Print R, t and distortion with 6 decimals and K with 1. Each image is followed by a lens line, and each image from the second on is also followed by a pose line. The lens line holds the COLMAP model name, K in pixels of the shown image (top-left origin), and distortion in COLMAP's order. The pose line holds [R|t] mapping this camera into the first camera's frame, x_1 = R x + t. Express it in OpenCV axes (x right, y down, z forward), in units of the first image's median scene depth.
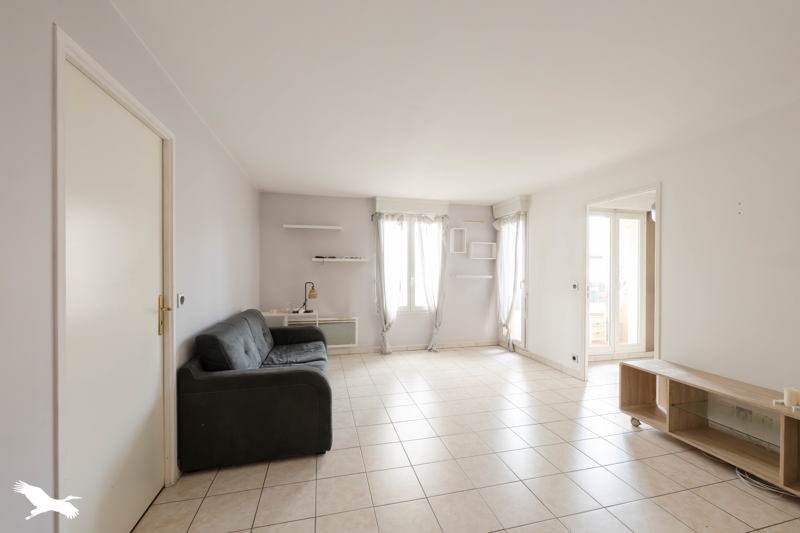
lens RADIAL K [[317.0, 0, 404.2], [0, 317.0, 271.0], [0, 0, 1]] dist [-0.006964, -0.000123]
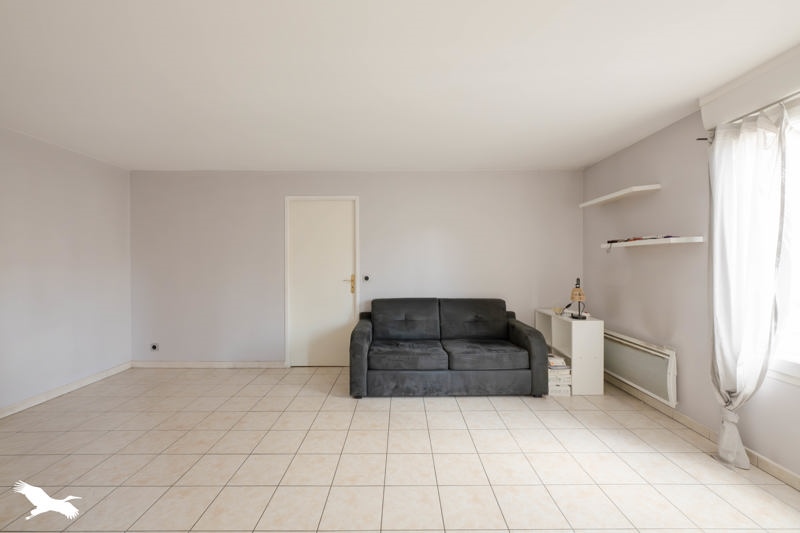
lens RADIAL K [[317.0, 0, 403.2], [0, 317.0, 264.8], [0, 0, 1]] dist [-0.006964, -0.000123]
pose [[-0.251844, 0.005776, -0.967751, 0.442265], [0.002893, 0.999982, 0.005215, 0.000133], [0.967763, -0.001486, -0.251856, 0.680100]]
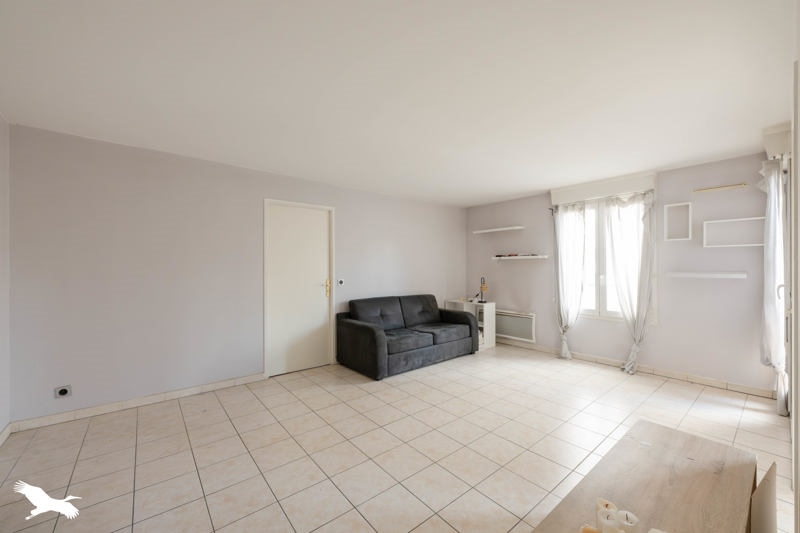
lens RADIAL K [[317.0, 0, 400.9], [0, 317.0, 267.6], [0, 0, 1]] dist [-0.006964, -0.000123]
pose [[0.421886, -0.007133, -0.906621, 0.563106], [0.004129, 0.999974, -0.005946, 0.003019], [0.906639, -0.001235, 0.421905, 0.184347]]
